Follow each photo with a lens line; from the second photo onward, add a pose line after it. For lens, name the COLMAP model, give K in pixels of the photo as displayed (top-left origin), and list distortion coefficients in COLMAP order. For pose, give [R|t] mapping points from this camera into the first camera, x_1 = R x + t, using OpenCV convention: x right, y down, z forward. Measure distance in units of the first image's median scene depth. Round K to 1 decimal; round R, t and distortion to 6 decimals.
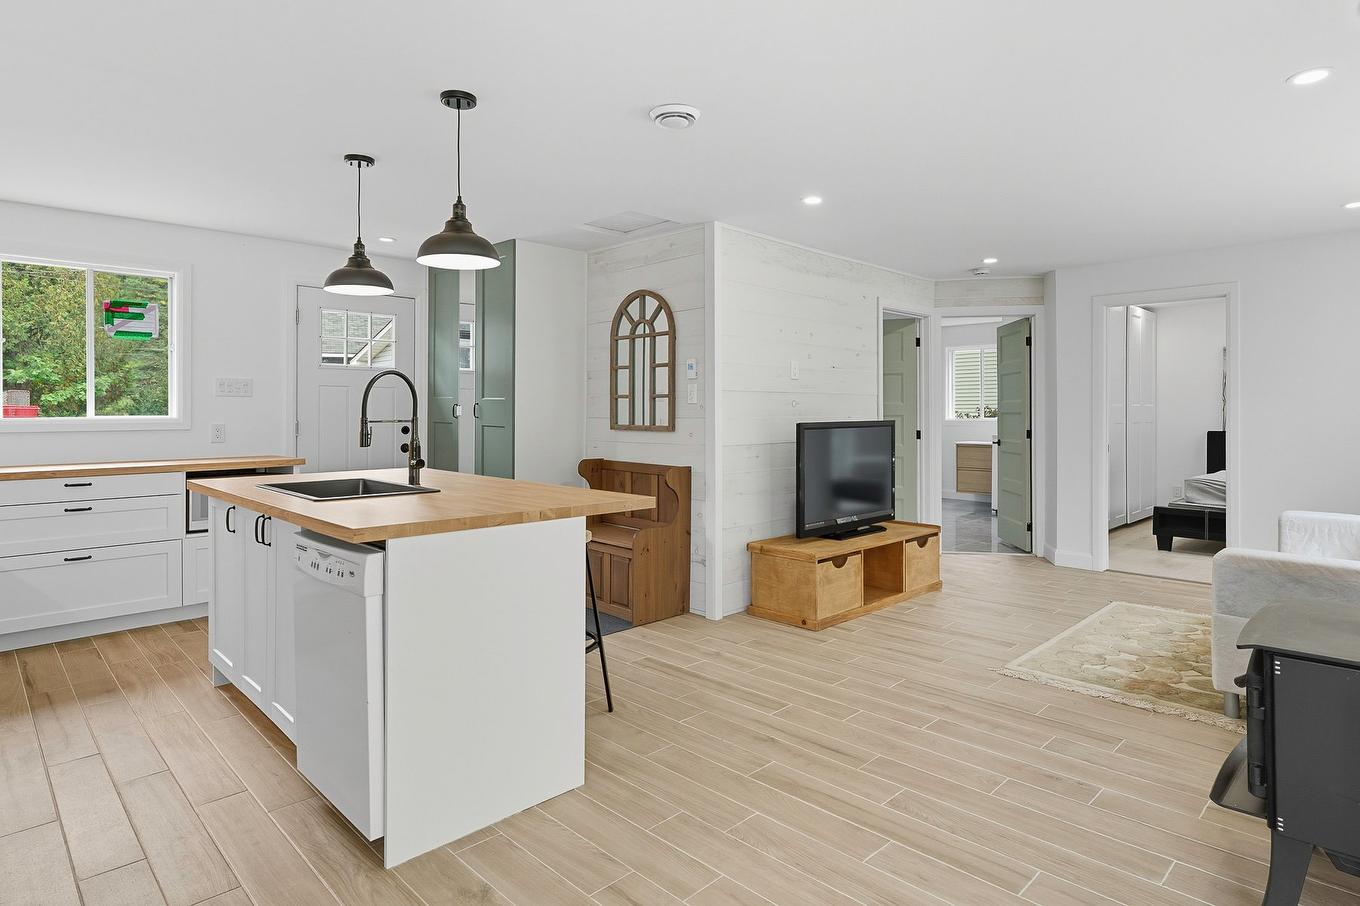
lens RADIAL K [[741.3, 0, 702.7], [0, 741.3, 406.9], [0, 0, 1]] dist [-0.018401, 0.003825]
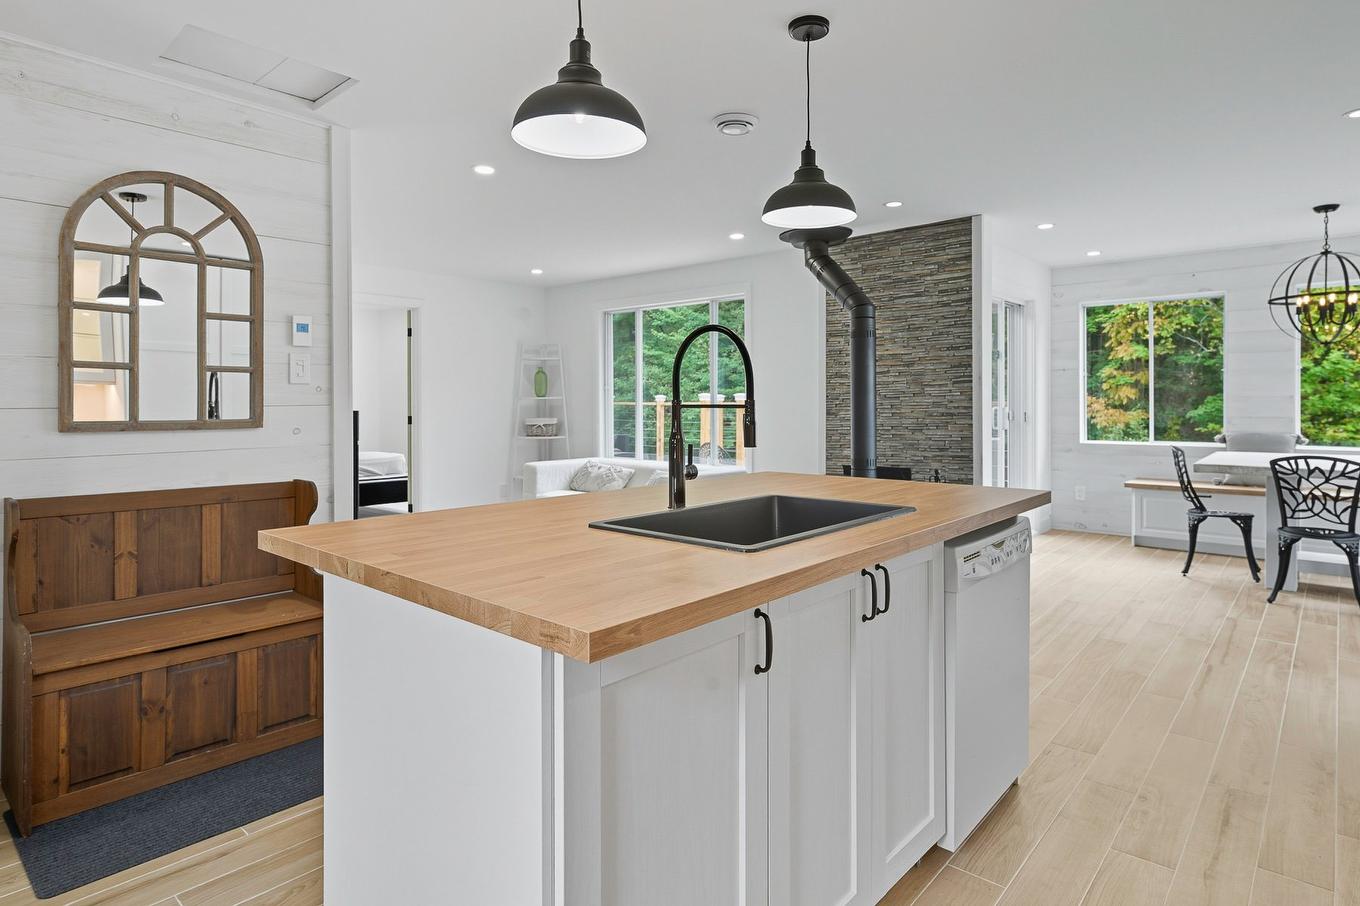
lens RADIAL K [[741.3, 0, 665.8], [0, 741.3, 406.7], [0, 0, 1]] dist [-0.018401, 0.003825]
pose [[-0.022145, -0.006301, 0.999735, -0.682263], [-0.003275, 0.999975, 0.006230, 0.010763], [-0.999749, -0.003136, -0.022165, 0.694598]]
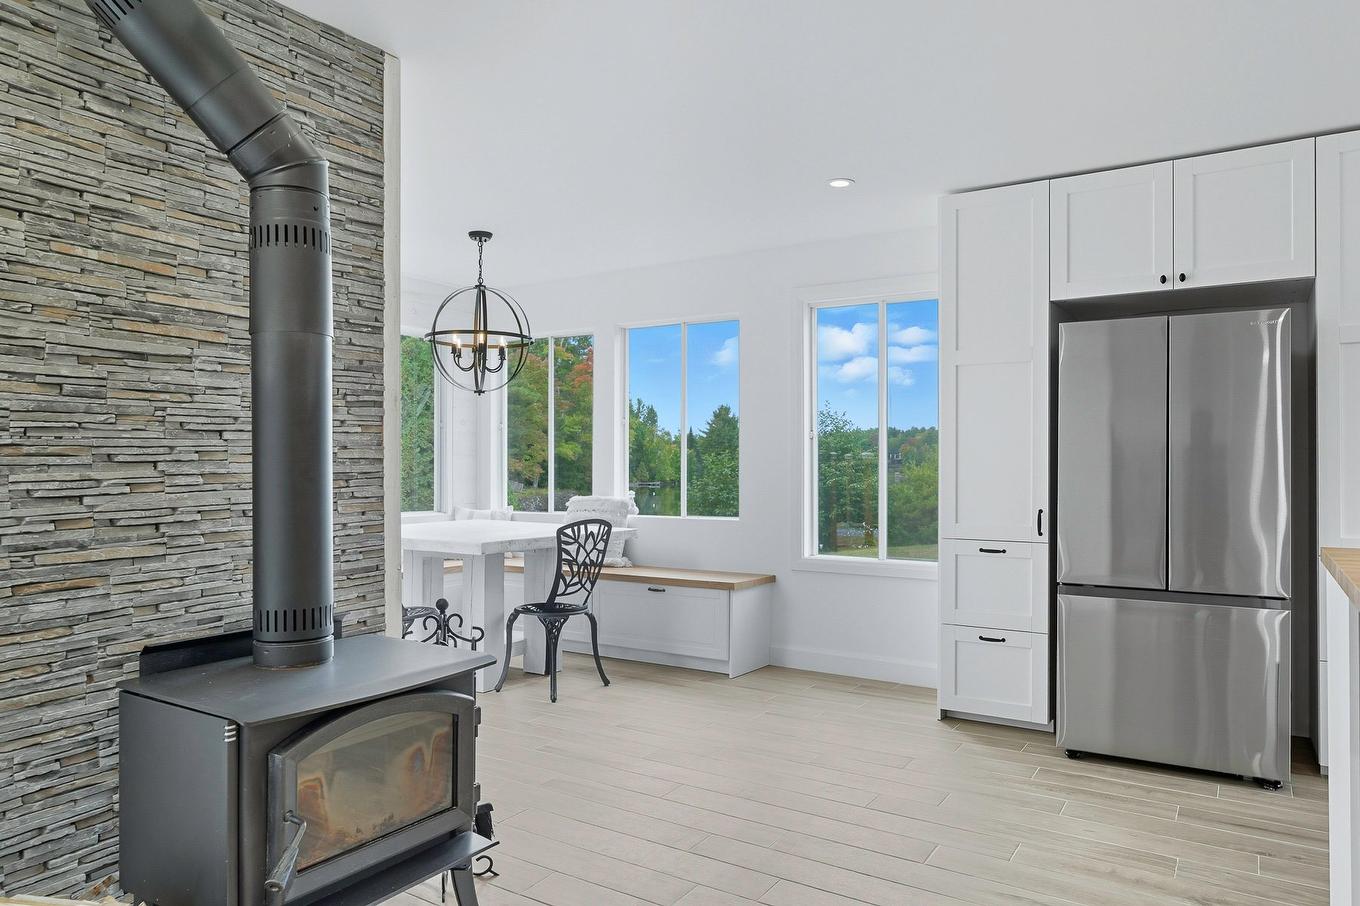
lens RADIAL K [[905.7, 0, 680.0], [0, 905.7, 462.5], [0, 0, 1]] dist [-0.001988, 0.000918]
pose [[-0.977639, -0.003072, -0.210268, 0.284397], [0.000418, 0.999863, -0.016553, 0.028015], [0.210290, -0.016271, -0.977504, 0.860143]]
